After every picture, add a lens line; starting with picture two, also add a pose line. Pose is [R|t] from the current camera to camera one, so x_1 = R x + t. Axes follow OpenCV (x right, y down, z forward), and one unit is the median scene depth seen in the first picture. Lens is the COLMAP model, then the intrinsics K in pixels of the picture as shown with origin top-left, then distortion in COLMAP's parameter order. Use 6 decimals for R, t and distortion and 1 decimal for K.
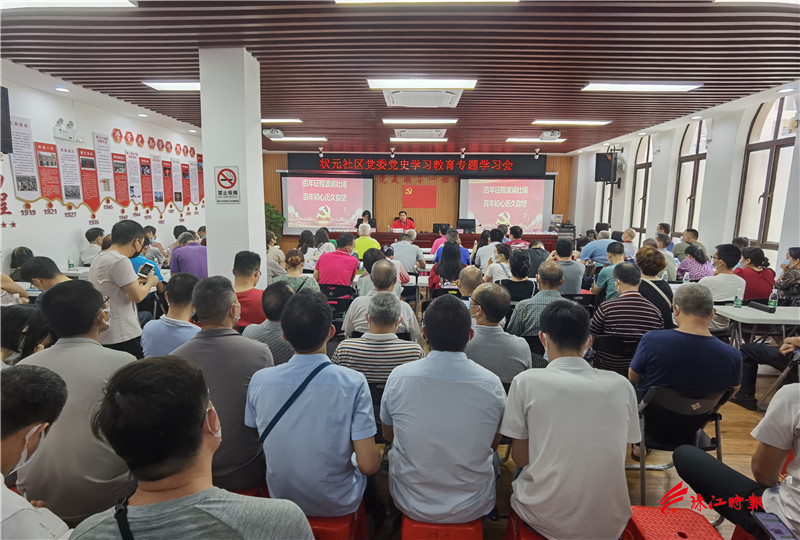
lens RADIAL K [[433.1, 0, 397.0], [0, 433.1, 266.4], [0, 0, 1]] dist [0.005817, -0.001602]
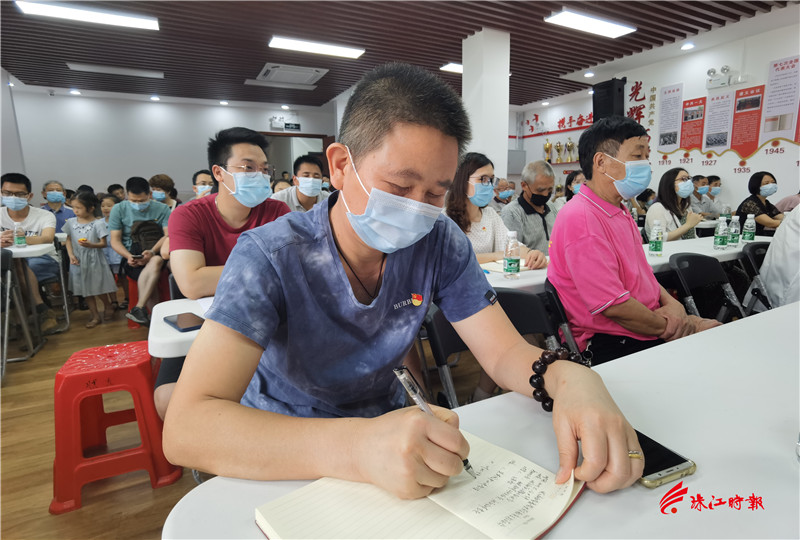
lens RADIAL K [[433.1, 0, 401.4], [0, 433.1, 269.9], [0, 0, 1]] dist [0.005817, -0.001602]
pose [[-0.849781, 0.085575, -0.520144, 0.438627], [-0.079068, 0.954879, 0.286275, -0.116234], [0.521172, 0.284398, -0.804672, 1.559172]]
